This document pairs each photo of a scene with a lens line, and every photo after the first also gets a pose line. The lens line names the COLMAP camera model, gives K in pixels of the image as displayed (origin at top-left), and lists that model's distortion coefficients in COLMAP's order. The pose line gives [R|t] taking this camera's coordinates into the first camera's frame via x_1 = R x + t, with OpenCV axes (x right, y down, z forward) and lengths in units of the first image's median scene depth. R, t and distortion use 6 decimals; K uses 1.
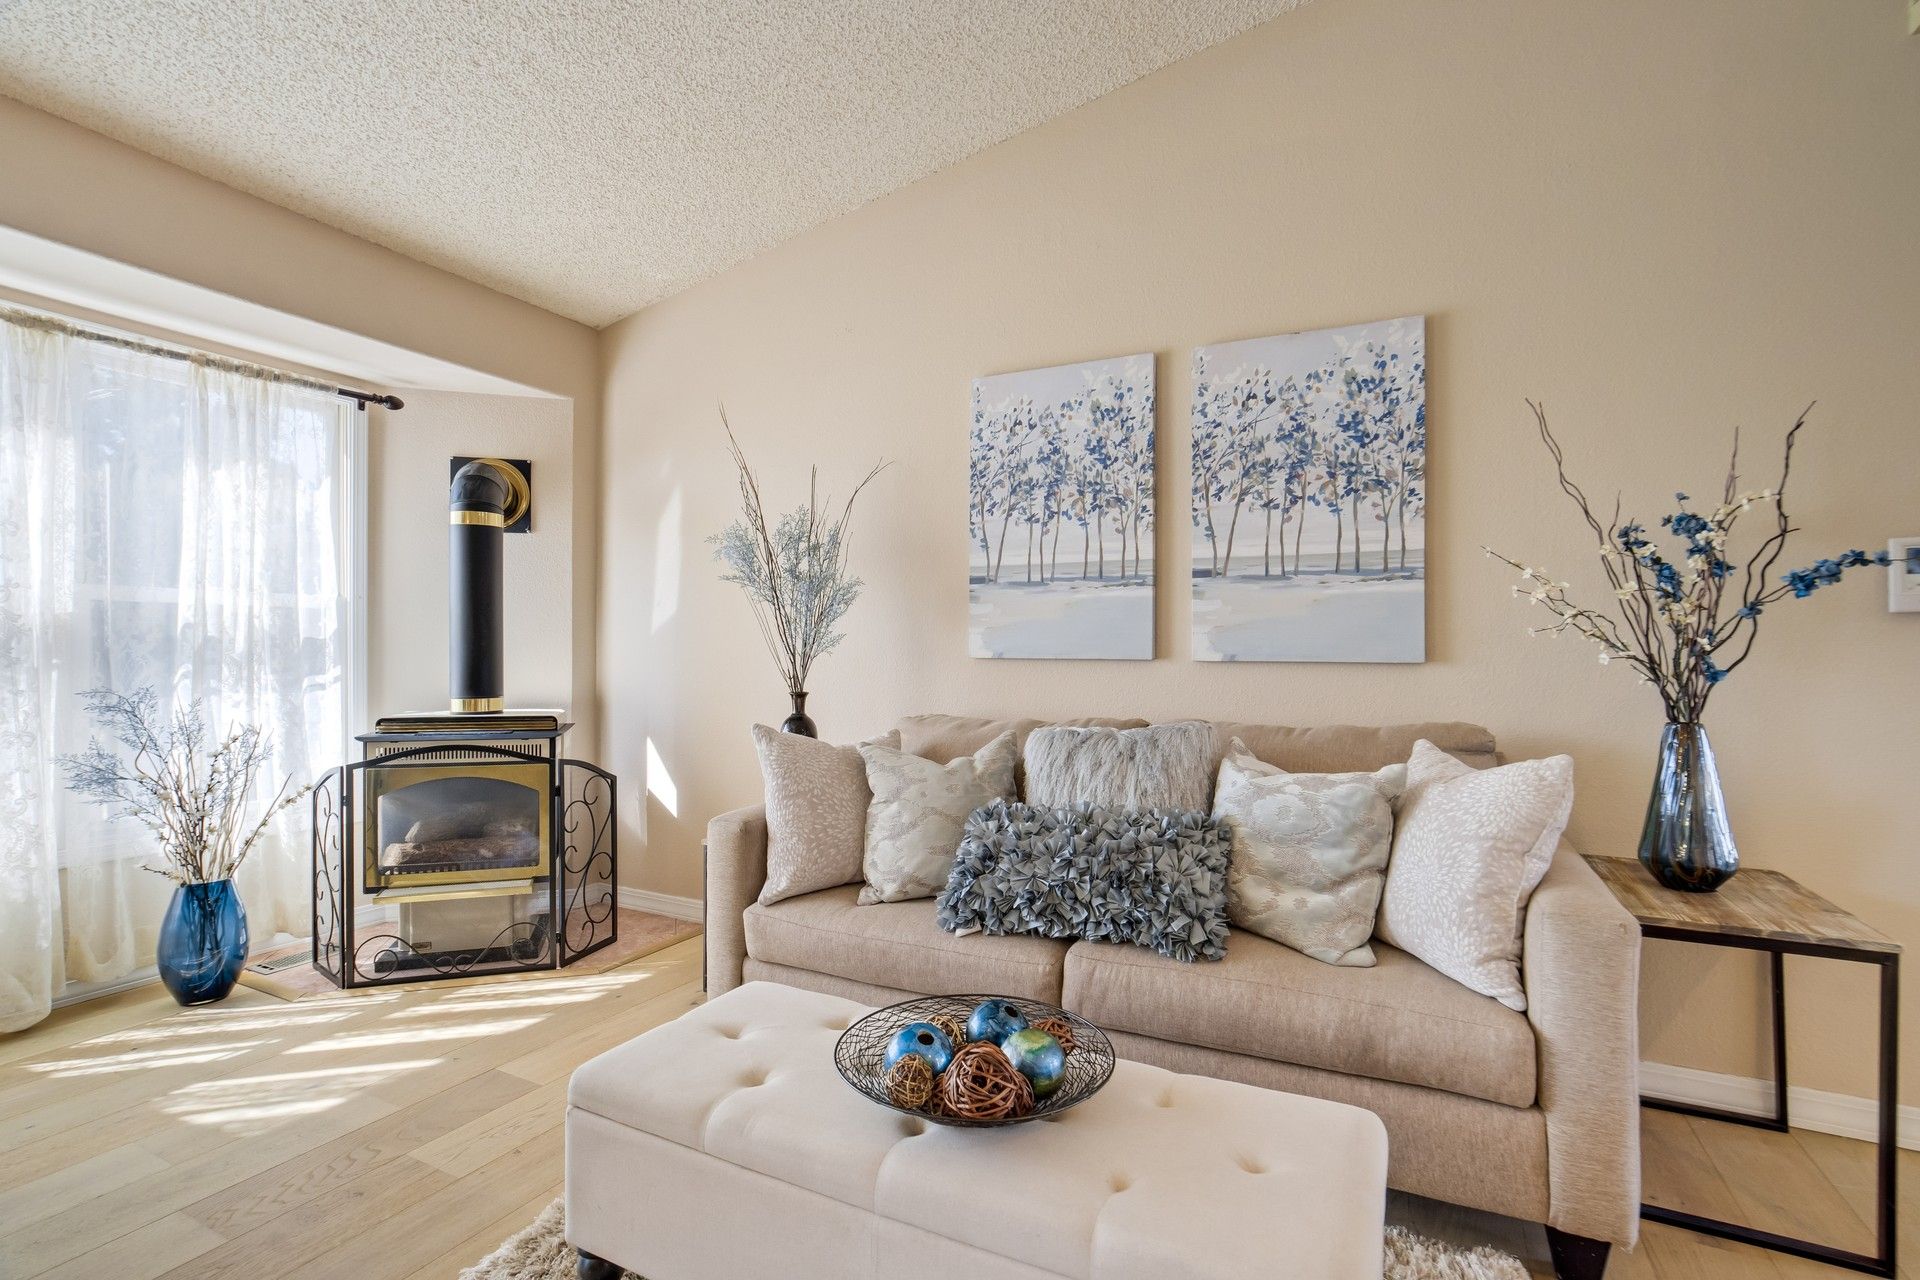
lens RADIAL K [[912.6, 0, 960.0], [0, 912.6, 640.0], [0, 0, 1]] dist [-0.015991, 0.001527]
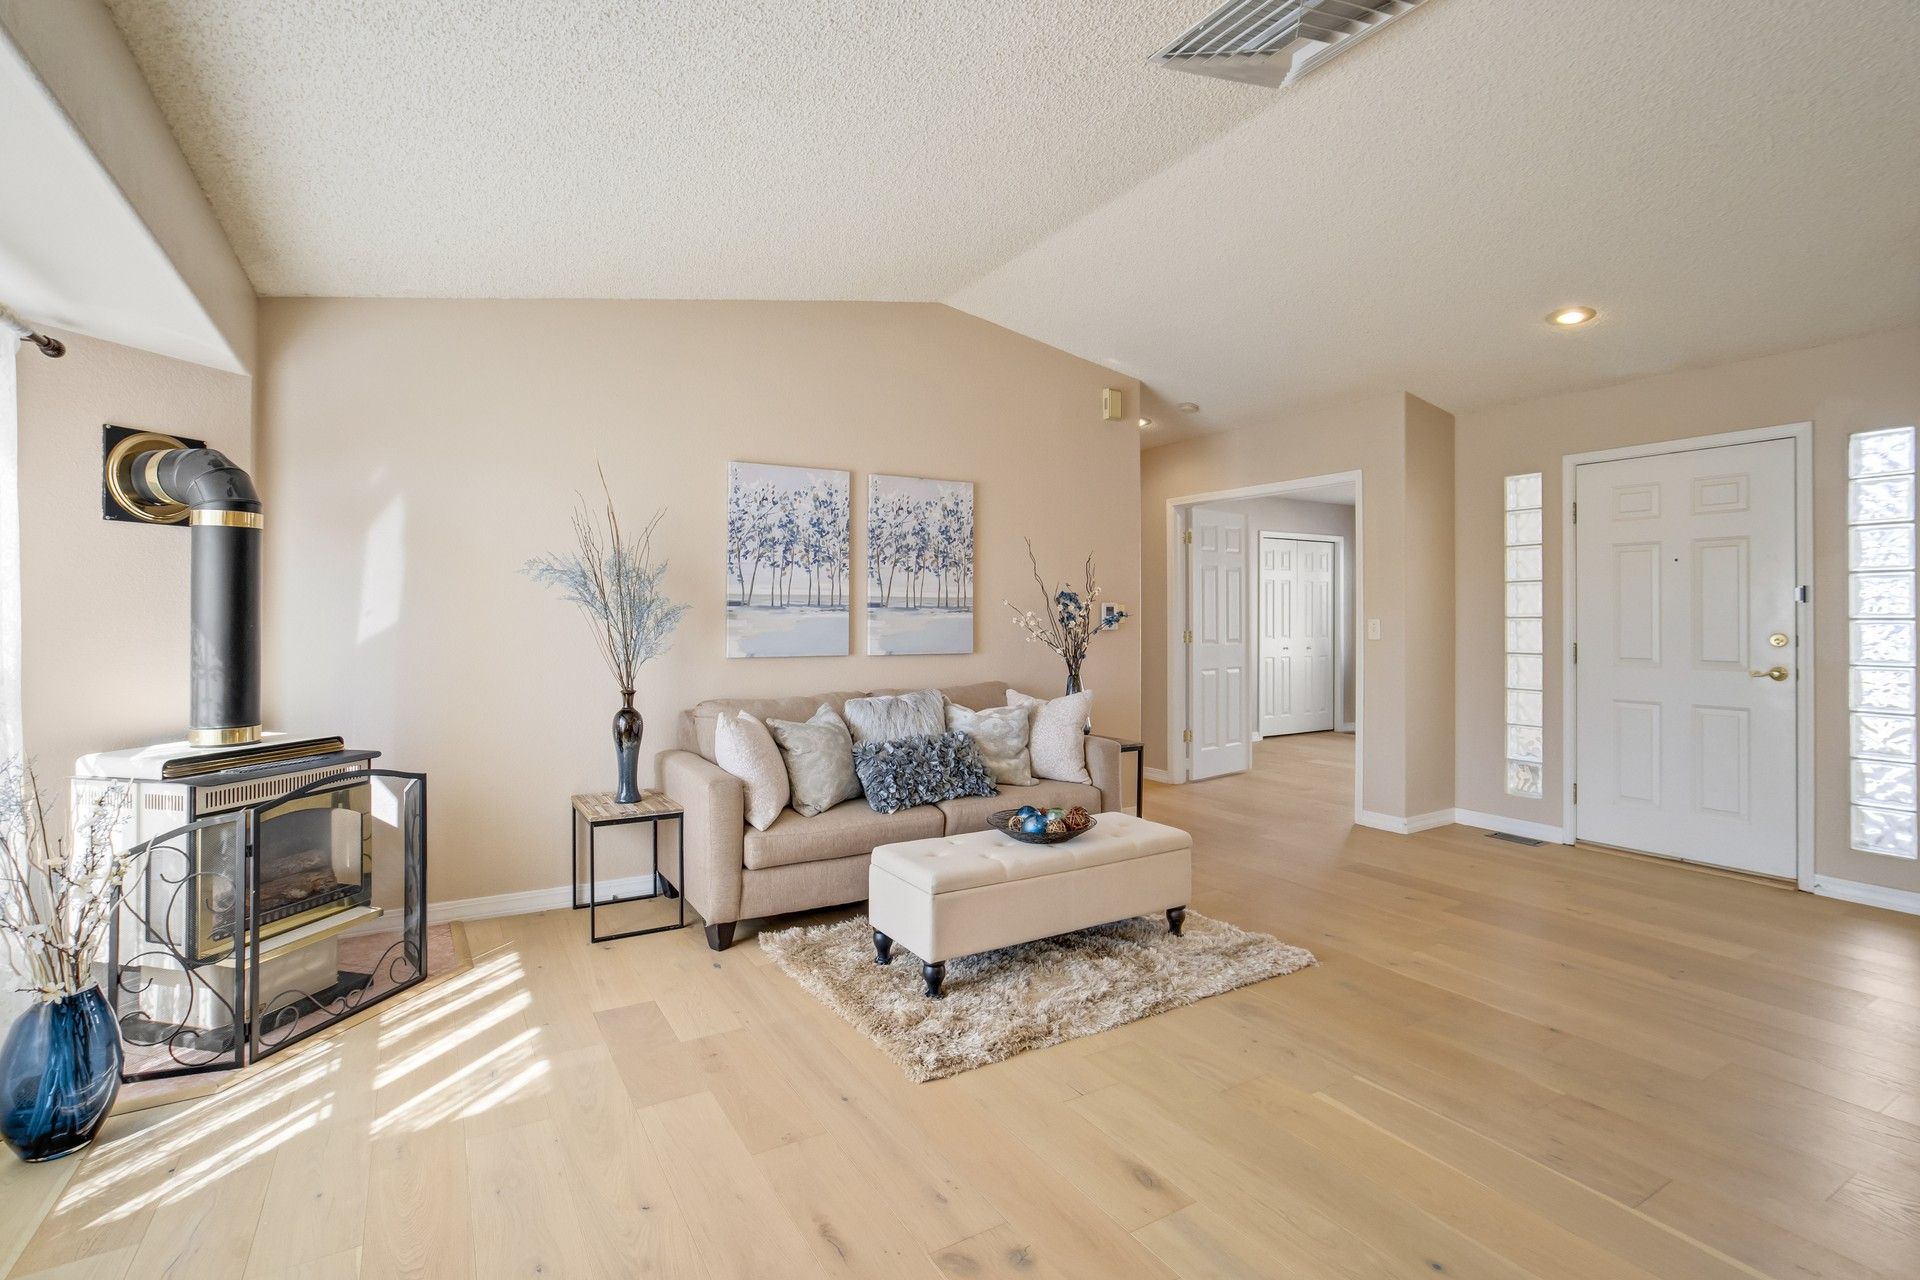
lens RADIAL K [[900.8, 0, 963.3], [0, 900.8, 610.6], [0, 0, 1]] dist [0.035188, 0.000275]
pose [[0.542449, 0.007182, 0.840058, -1.071183], [-0.002836, 0.999973, -0.006718, -0.050773], [-0.840084, 0.001262, 0.542455, -0.074108]]
